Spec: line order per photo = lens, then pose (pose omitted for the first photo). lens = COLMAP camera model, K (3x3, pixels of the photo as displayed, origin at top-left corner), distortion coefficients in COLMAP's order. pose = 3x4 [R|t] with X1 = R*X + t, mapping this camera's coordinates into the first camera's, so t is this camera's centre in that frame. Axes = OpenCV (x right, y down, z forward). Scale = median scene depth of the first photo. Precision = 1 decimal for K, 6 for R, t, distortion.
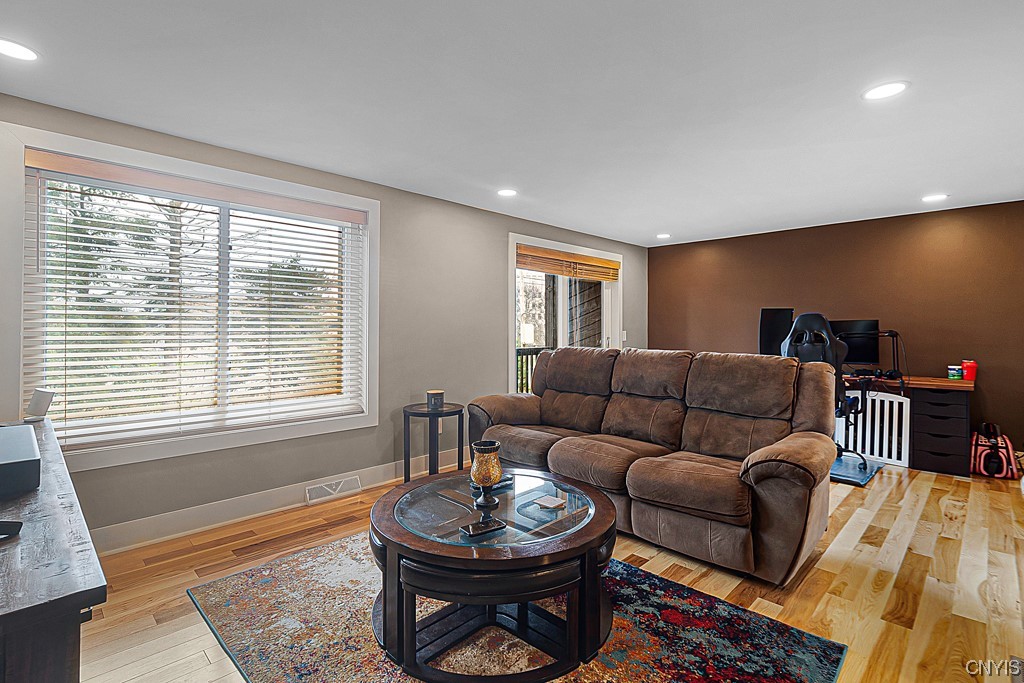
lens RADIAL K [[496.2, 0, 518.4], [0, 496.2, 330.9], [0, 0, 1]] dist [0.006664, 0.001493]
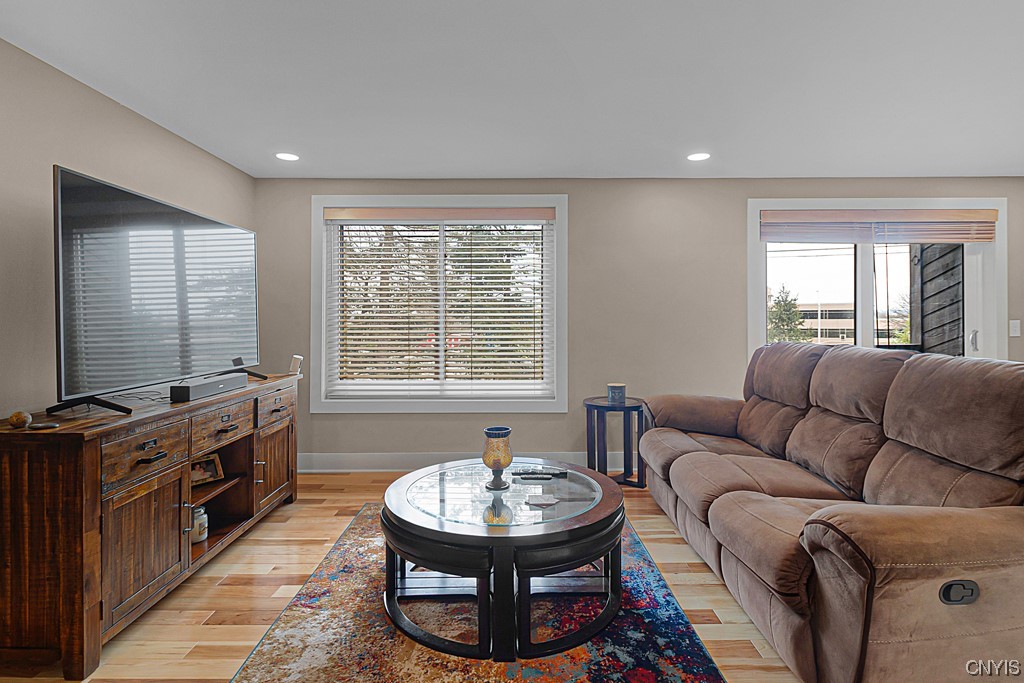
lens RADIAL K [[529.4, 0, 504.2], [0, 529.4, 331.8], [0, 0, 1]] dist [0.005462, 0.001553]
pose [[0.695685, 0.011687, -0.718252, 0.427645], [0.000630, 0.999857, 0.016879, 0.004052], [0.718346, -0.012194, 0.695579, 0.146598]]
